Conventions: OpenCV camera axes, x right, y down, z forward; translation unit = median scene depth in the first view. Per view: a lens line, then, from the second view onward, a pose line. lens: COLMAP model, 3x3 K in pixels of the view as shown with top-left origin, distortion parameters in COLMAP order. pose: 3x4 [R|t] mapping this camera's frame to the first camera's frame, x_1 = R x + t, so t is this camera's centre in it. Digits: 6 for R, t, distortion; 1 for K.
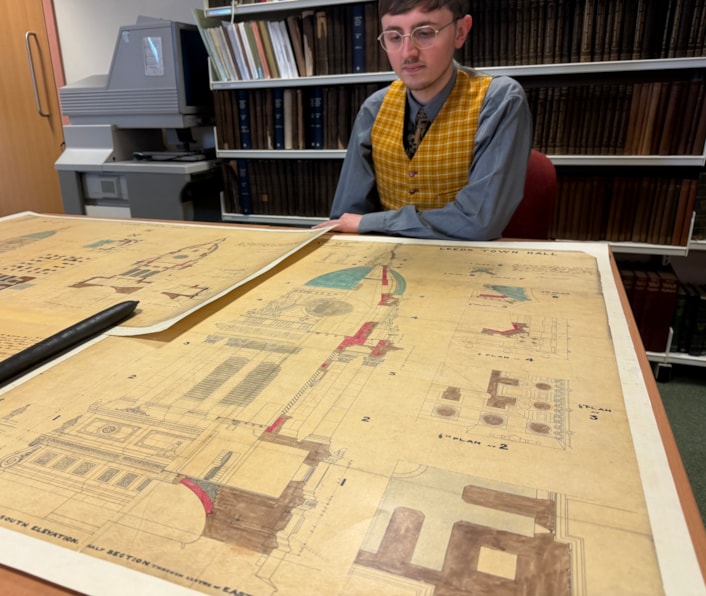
lens RADIAL K [[574.7, 0, 302.6], [0, 574.7, 297.9], [0, 0, 1]] dist [0.087703, -0.138664]
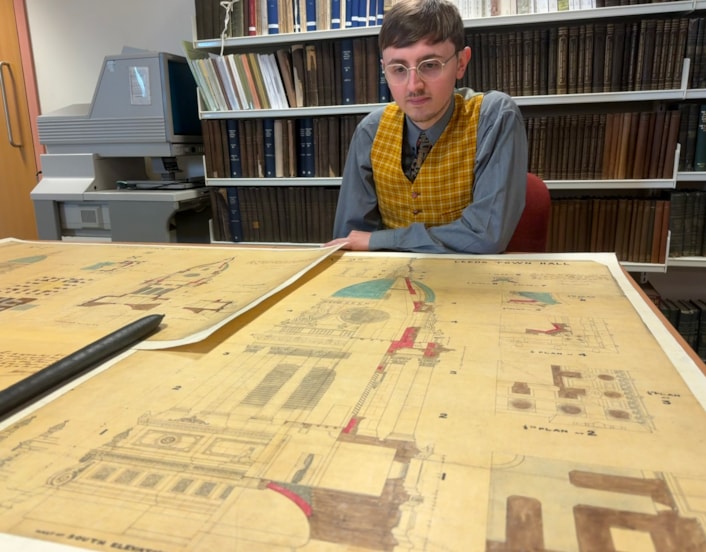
lens RADIAL K [[576.9, 0, 337.4], [0, 576.9, 276.4], [0, 0, 1]] dist [0.100510, -0.153111]
pose [[0.993468, -0.019644, 0.112404, -0.044791], [0.030827, 0.994647, -0.098629, 0.018731], [-0.109865, 0.101450, 0.988756, 0.011152]]
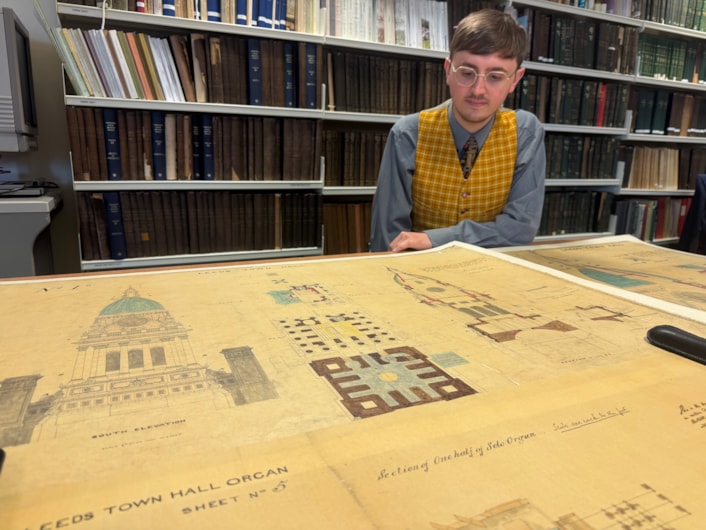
lens RADIAL K [[514.1, 0, 353.0], [0, 514.1, 265.0], [0, 0, 1]] dist [0.001271, 0.000535]
pose [[0.671452, -0.113519, 0.732302, -0.466980], [0.196019, 0.980206, -0.027783, -0.061876], [-0.714653, 0.162200, 0.680413, 0.327538]]
